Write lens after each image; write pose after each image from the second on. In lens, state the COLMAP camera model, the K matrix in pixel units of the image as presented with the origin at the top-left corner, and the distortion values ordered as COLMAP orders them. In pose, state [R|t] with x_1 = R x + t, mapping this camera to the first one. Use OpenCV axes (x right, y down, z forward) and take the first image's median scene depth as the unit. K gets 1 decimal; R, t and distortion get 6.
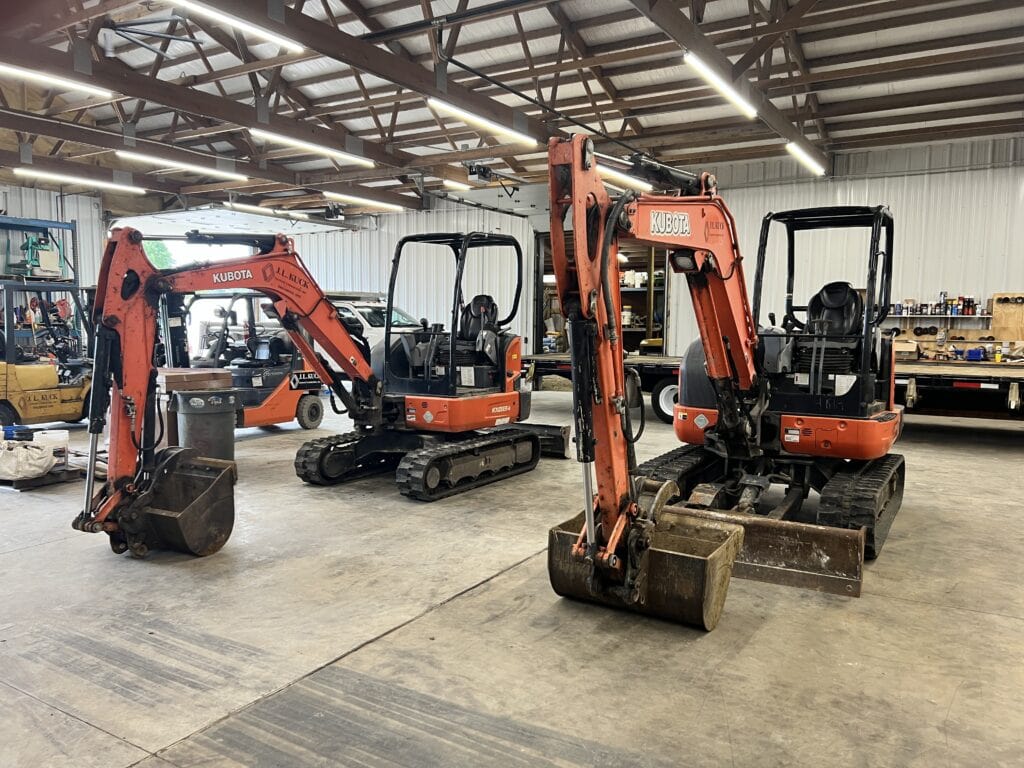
lens RADIAL K [[787.4, 0, 513.1], [0, 787.4, 384.4], [0, 0, 1]] dist [0.047620, -0.042622]
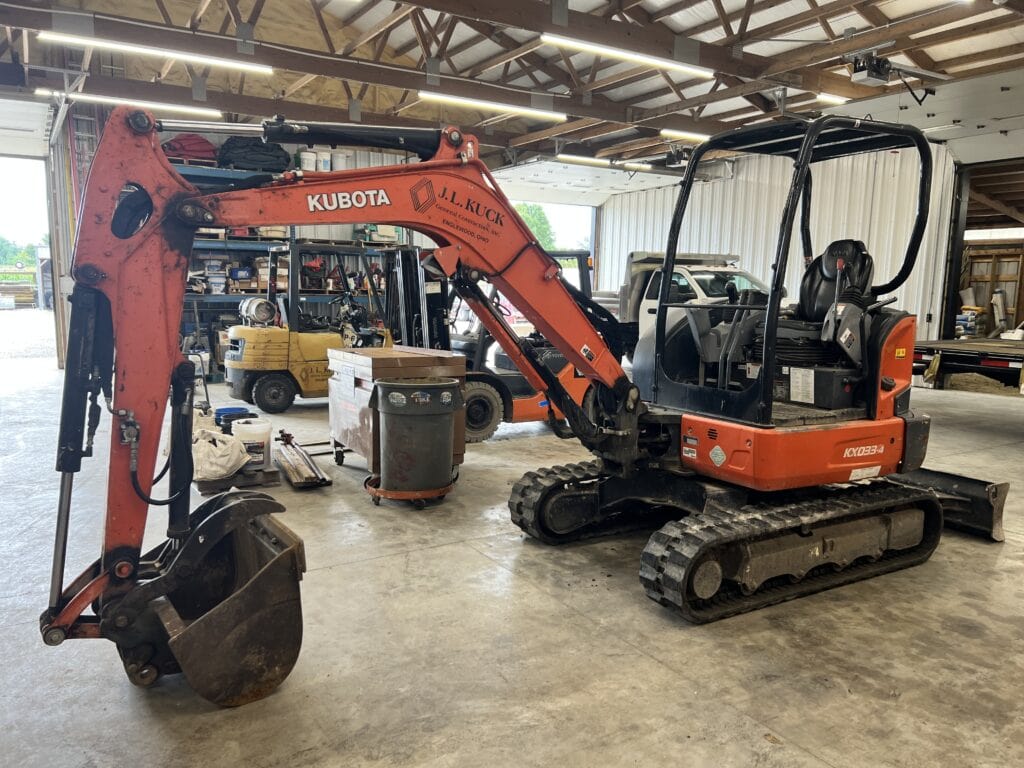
lens RADIAL K [[787.4, 0, 508.7], [0, 787.4, 391.7], [0, 0, 1]] dist [0.047620, -0.042622]
pose [[0.891691, 0.067749, -0.447546, 0.008542], [-0.047112, 0.997256, 0.057099, -0.028259], [0.450186, -0.029829, 0.892436, 0.406327]]
